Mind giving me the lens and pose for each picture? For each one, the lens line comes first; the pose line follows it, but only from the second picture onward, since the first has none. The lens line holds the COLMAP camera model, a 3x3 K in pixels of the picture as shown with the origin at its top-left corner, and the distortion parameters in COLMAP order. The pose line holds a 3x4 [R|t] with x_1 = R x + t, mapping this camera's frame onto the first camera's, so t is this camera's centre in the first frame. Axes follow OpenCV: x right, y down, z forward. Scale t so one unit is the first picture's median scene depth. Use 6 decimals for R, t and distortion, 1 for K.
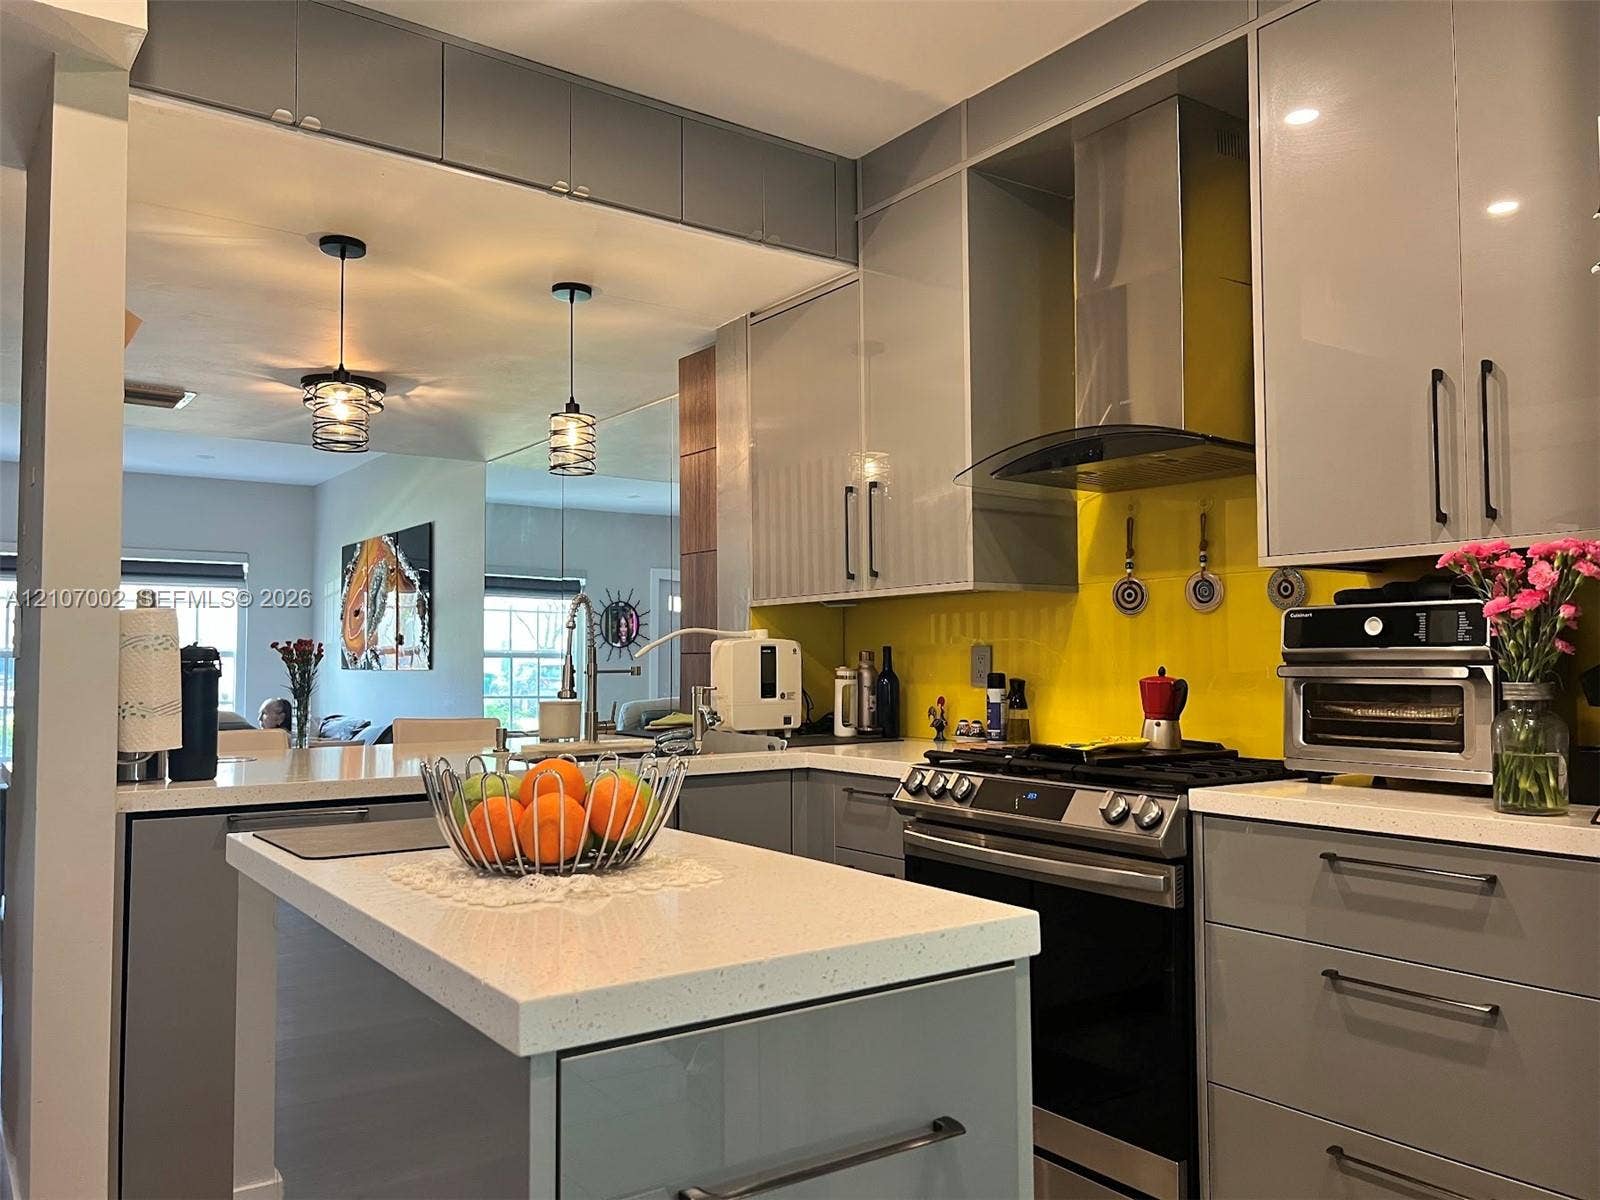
lens RADIAL K [[1193.7, 0, 796.9], [0, 1193.7, 610.8], [0, 0, 1]] dist [-0.012063, -0.010215]
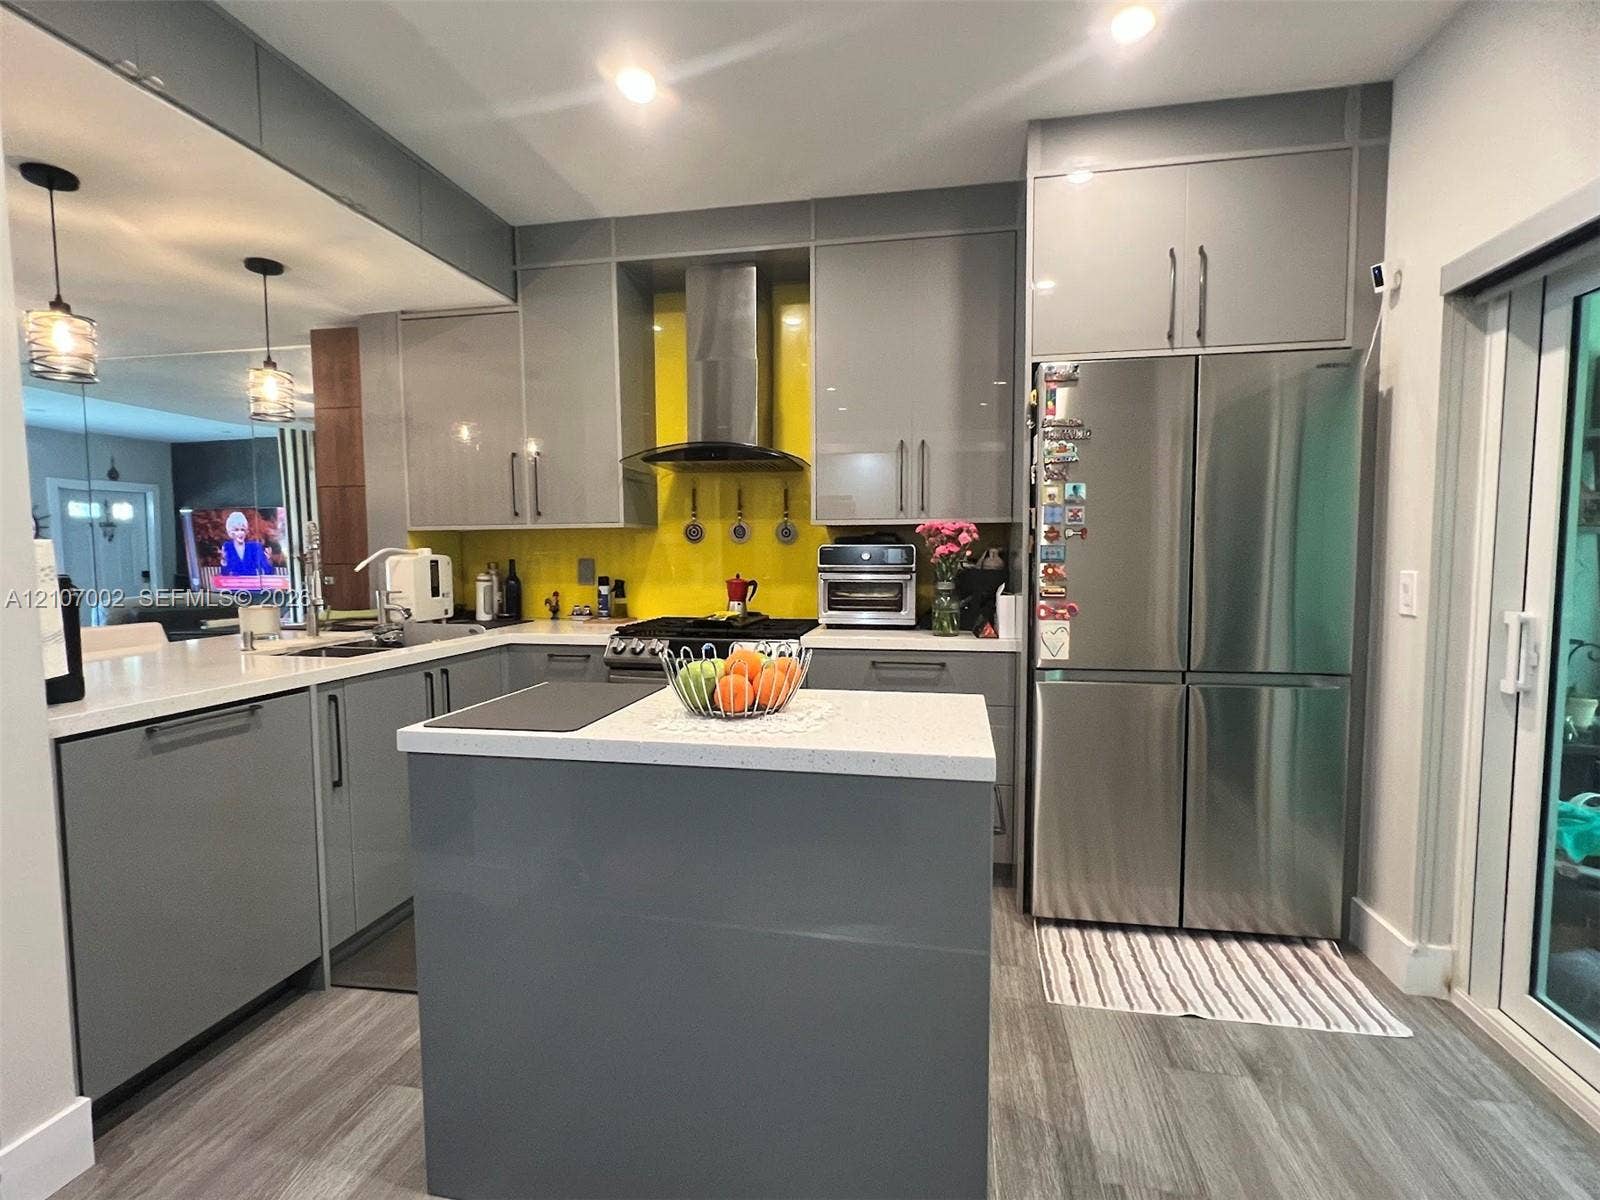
lens RADIAL K [[761.5, 0, 807.0], [0, 761.5, 599.5], [0, 0, 1]] dist [-0.026556, -0.000796]
pose [[0.710880, -0.043608, 0.701960, -0.368146], [-0.028806, 0.995433, 0.091011, -0.019491], [-0.702723, -0.084918, 0.706377, 0.061692]]
